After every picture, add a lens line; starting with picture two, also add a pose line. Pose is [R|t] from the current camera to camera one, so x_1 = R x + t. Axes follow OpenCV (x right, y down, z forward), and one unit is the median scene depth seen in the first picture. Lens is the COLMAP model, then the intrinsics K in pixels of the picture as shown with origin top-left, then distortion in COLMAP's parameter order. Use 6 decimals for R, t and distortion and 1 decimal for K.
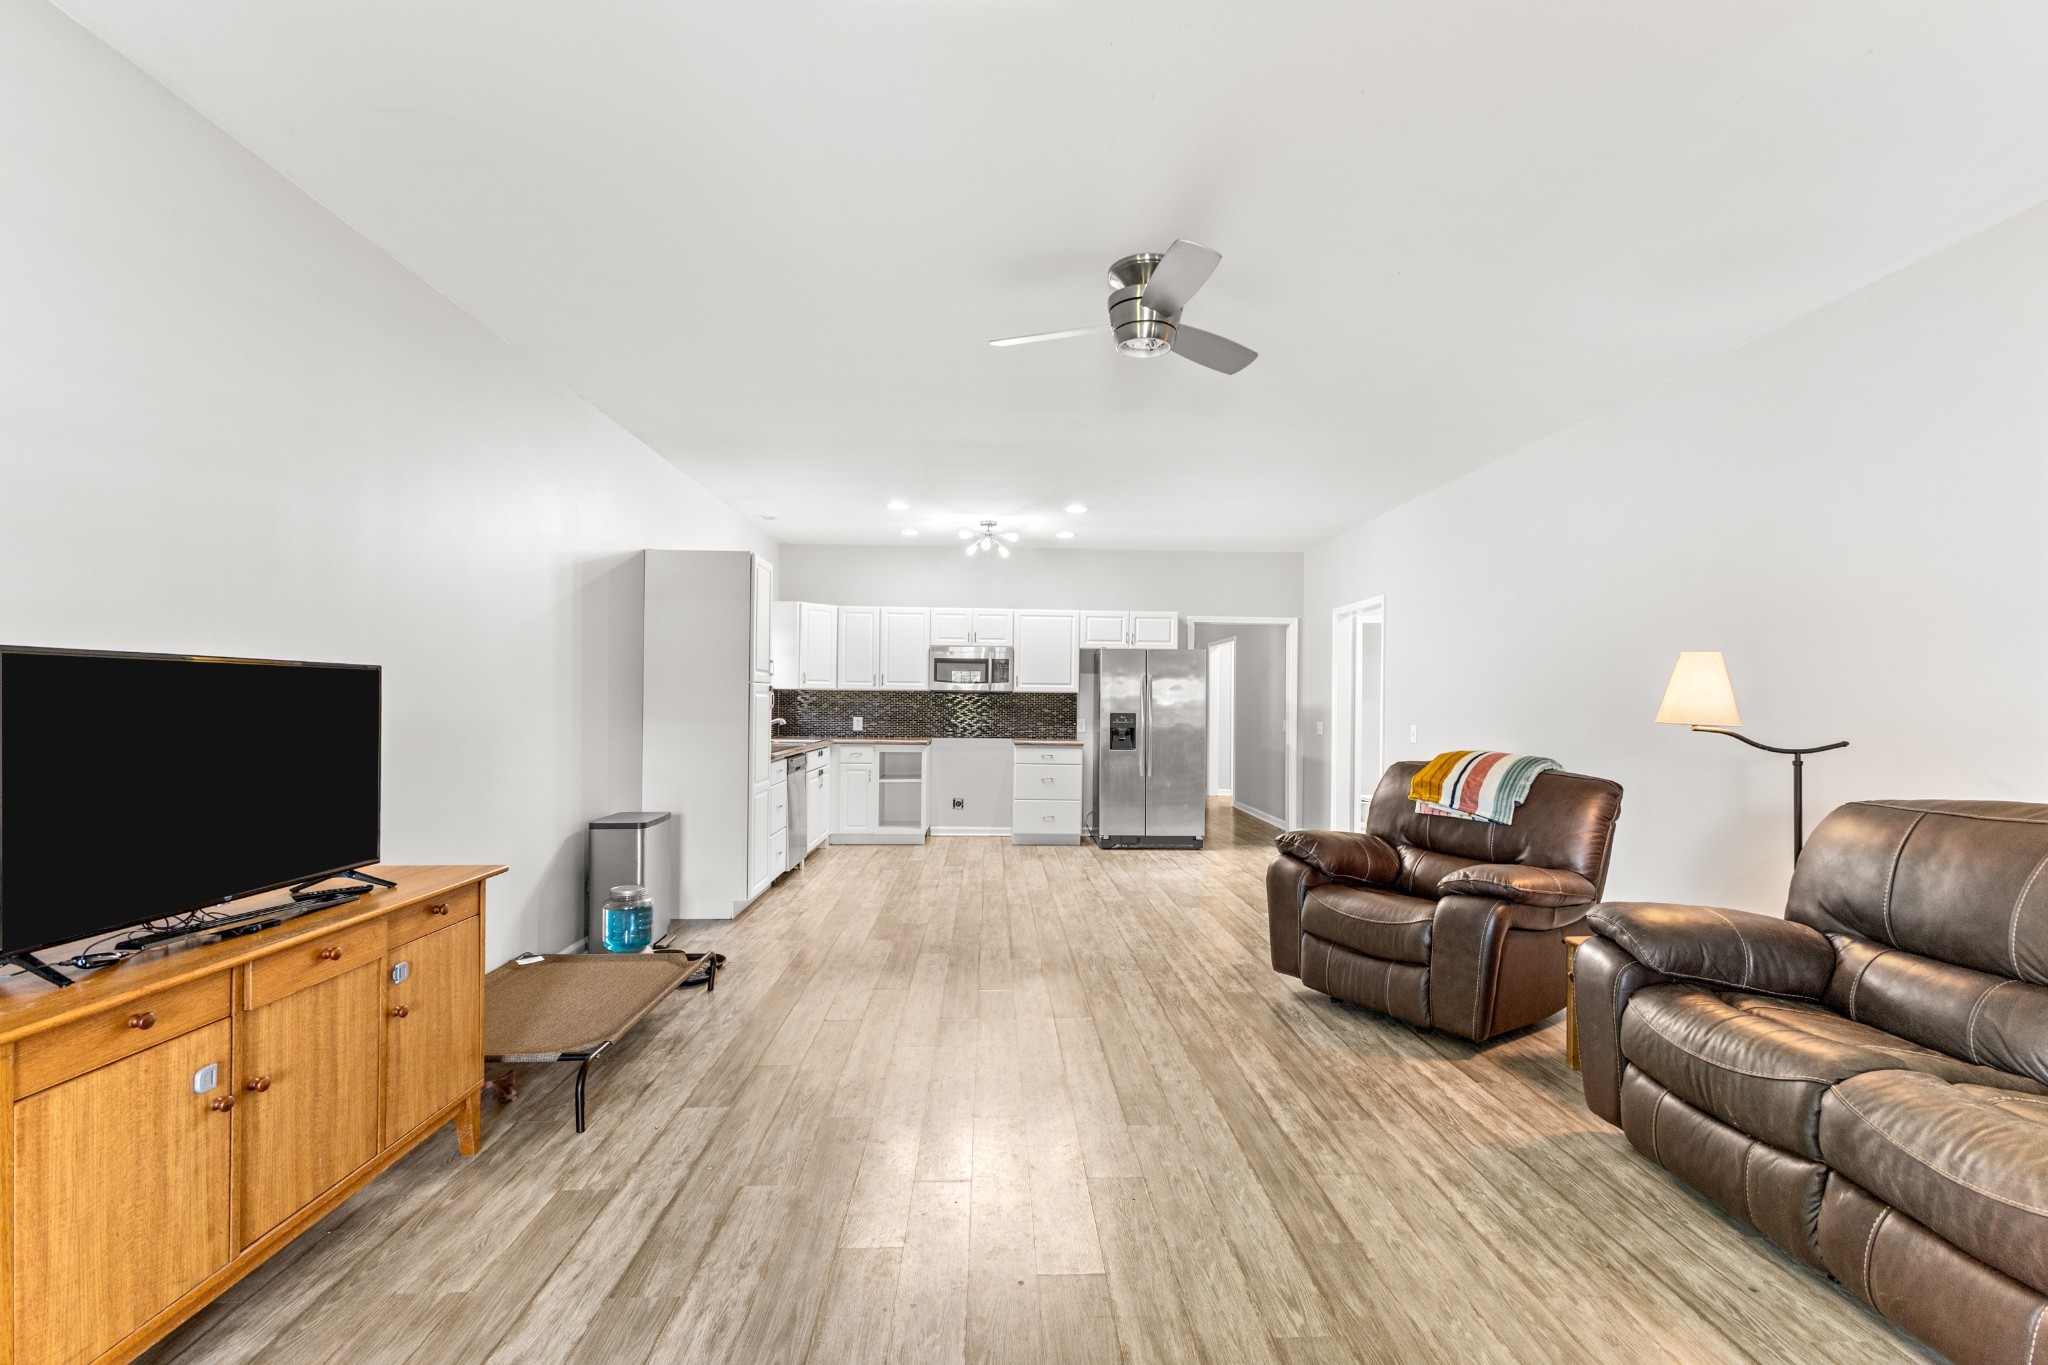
lens RADIAL K [[893.8, 0, 1022.0], [0, 893.8, 679.2], [0, 0, 1]] dist [0.003068, -0.000321]
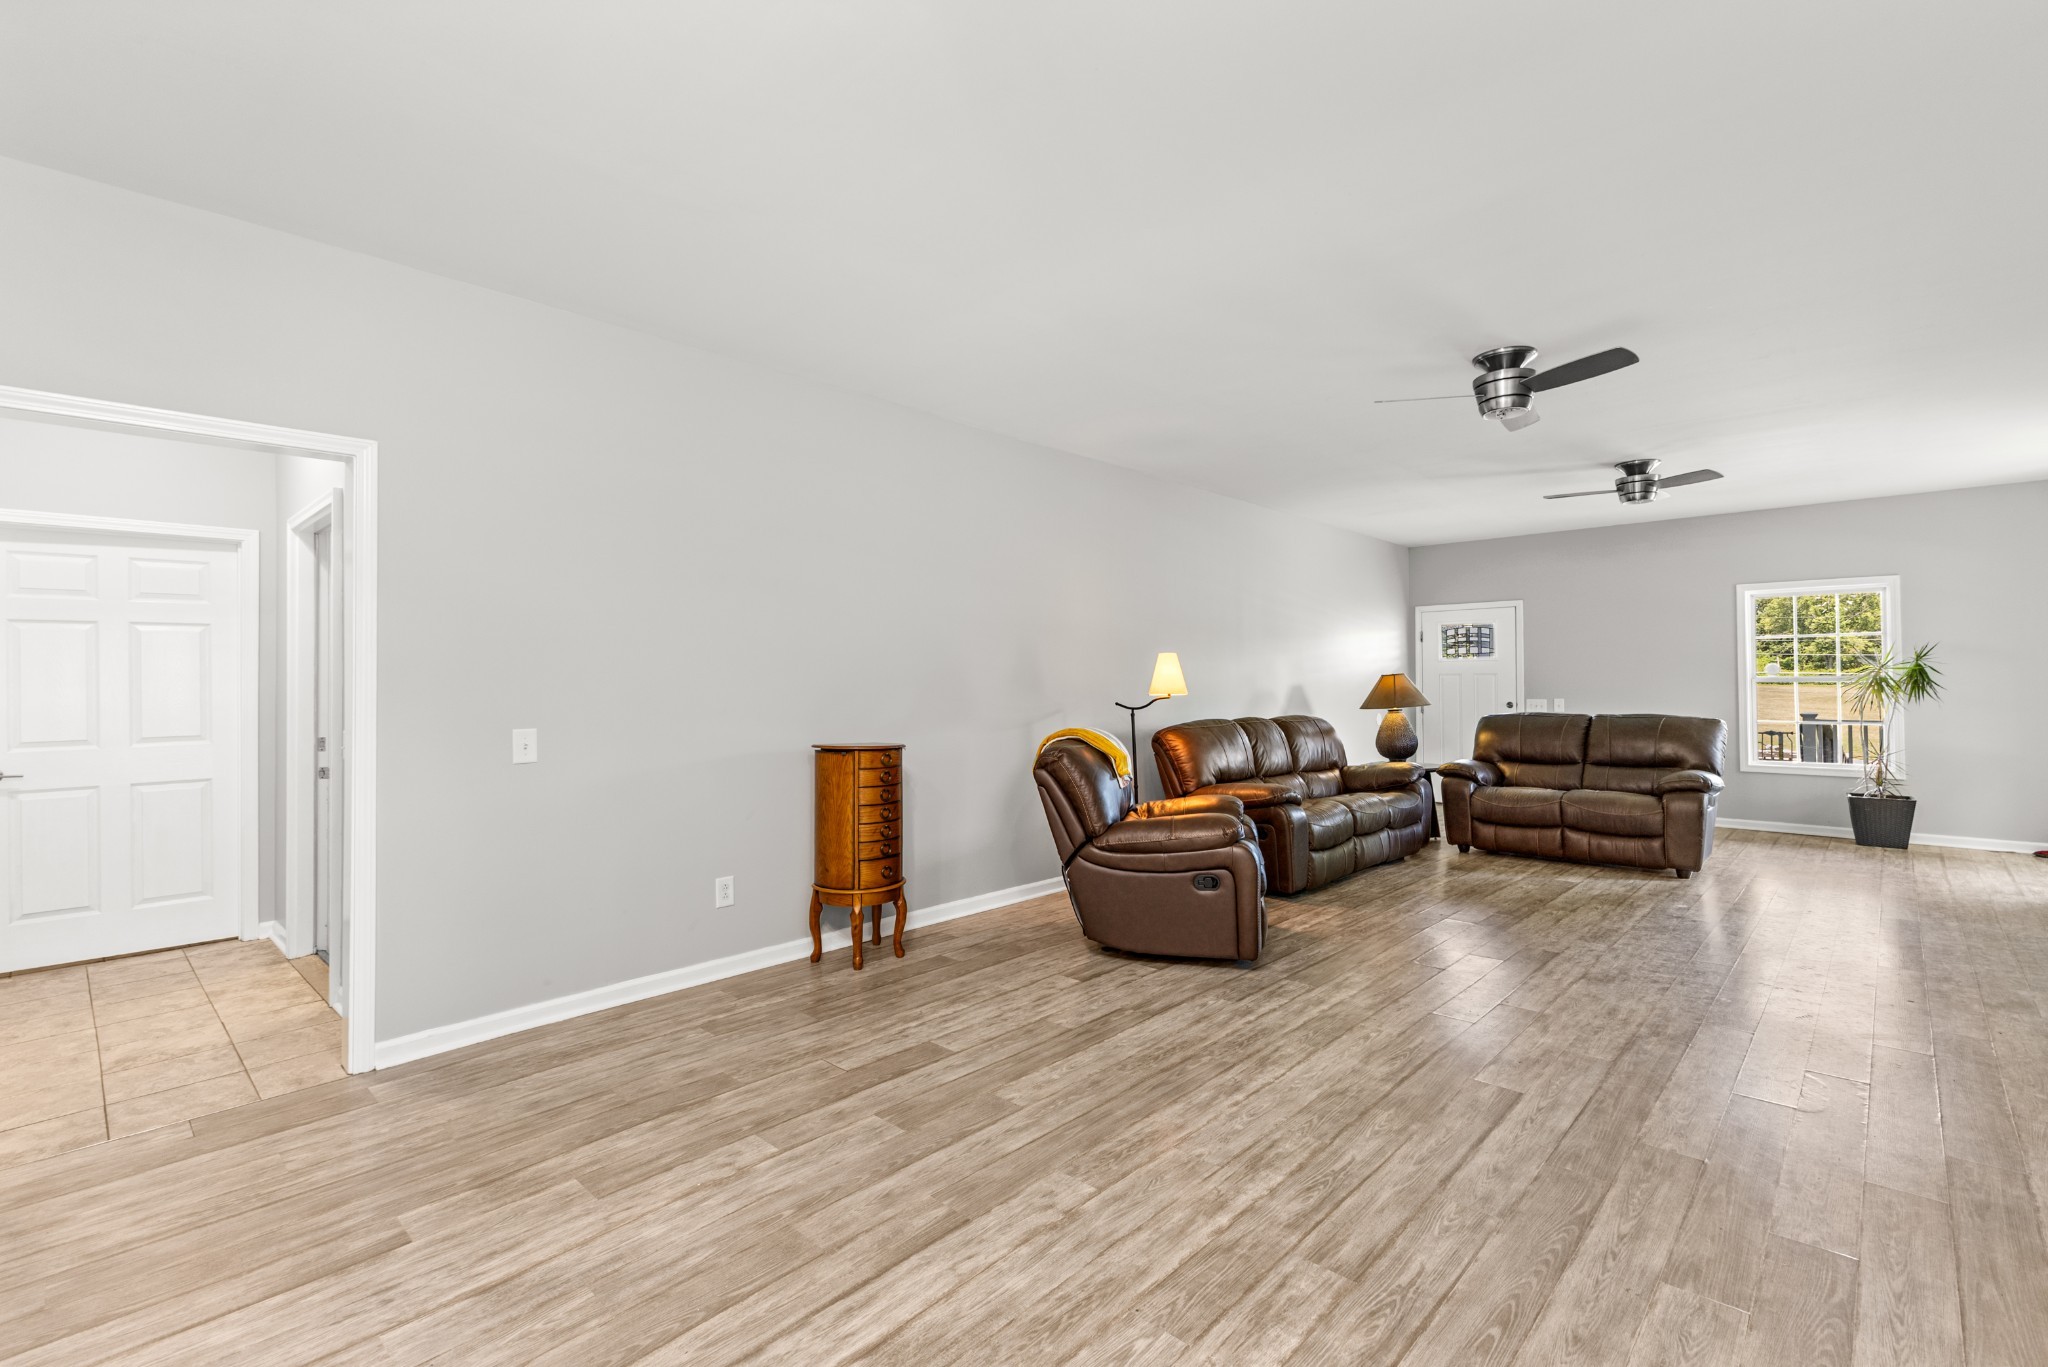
lens RADIAL K [[893.8, 0, 1022.0], [0, 893.8, 680.2], [0, 0, 1]] dist [0.003068, -0.000321]
pose [[-0.693494, 0.007539, 0.720423, -0.117073], [-0.008967, 0.999777, -0.019095, 0.022017], [-0.720407, -0.019702, -0.693272, 0.905972]]
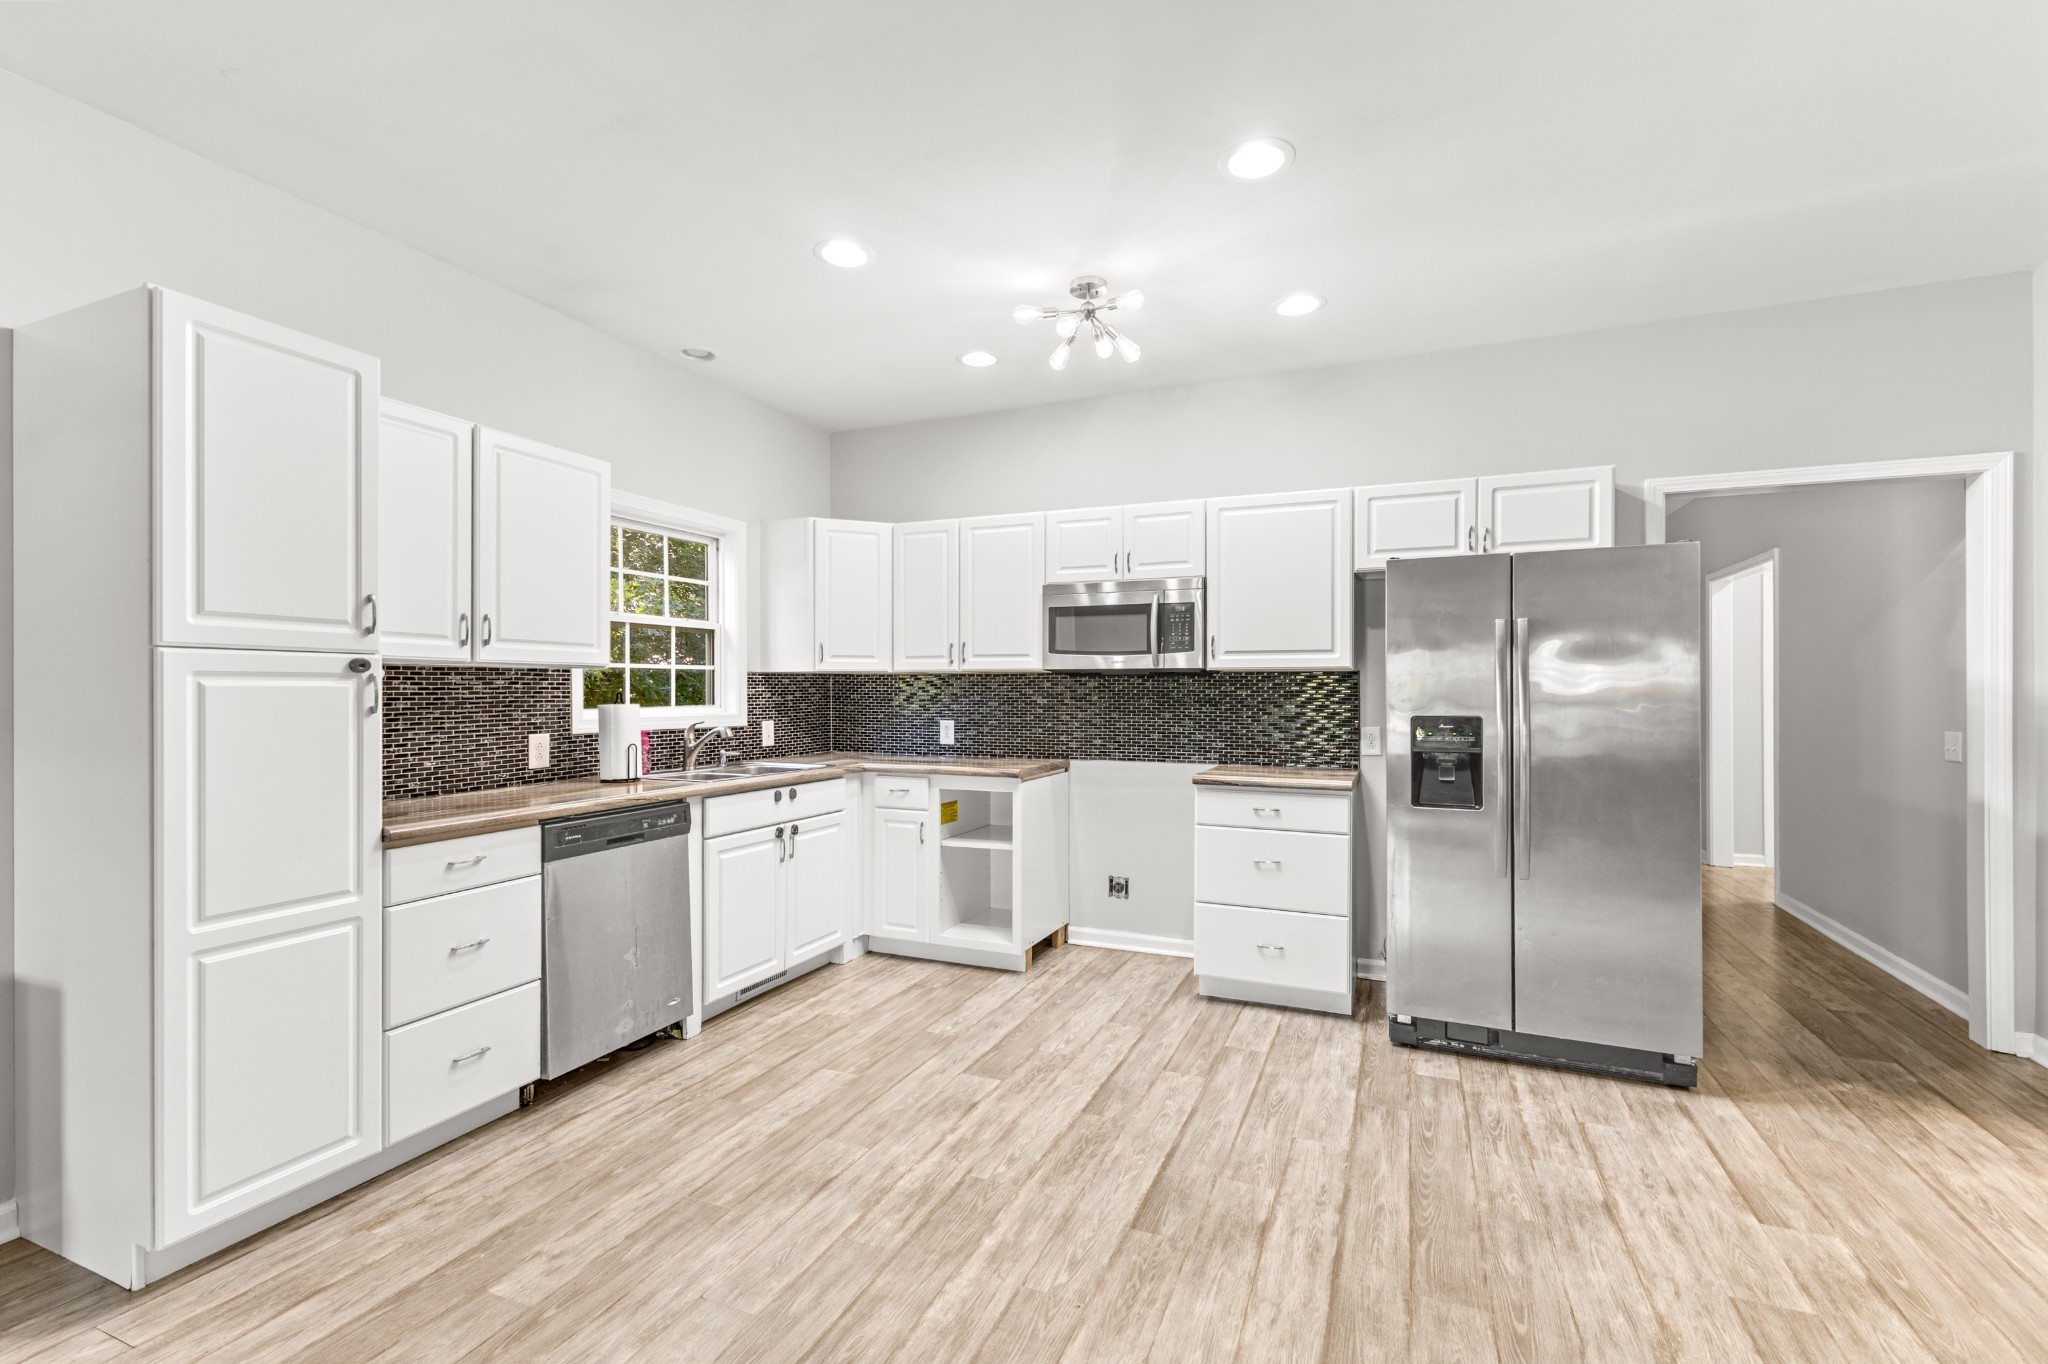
lens RADIAL K [[893.8, 0, 1022.0], [0, 893.8, 678.7], [0, 0, 1]] dist [0.003068, -0.000321]
pose [[0.903106, -0.015067, -0.429153, 0.107033], [0.019926, 0.999778, 0.006831, 0.013488], [0.428954, -0.014721, 0.903206, 0.526624]]
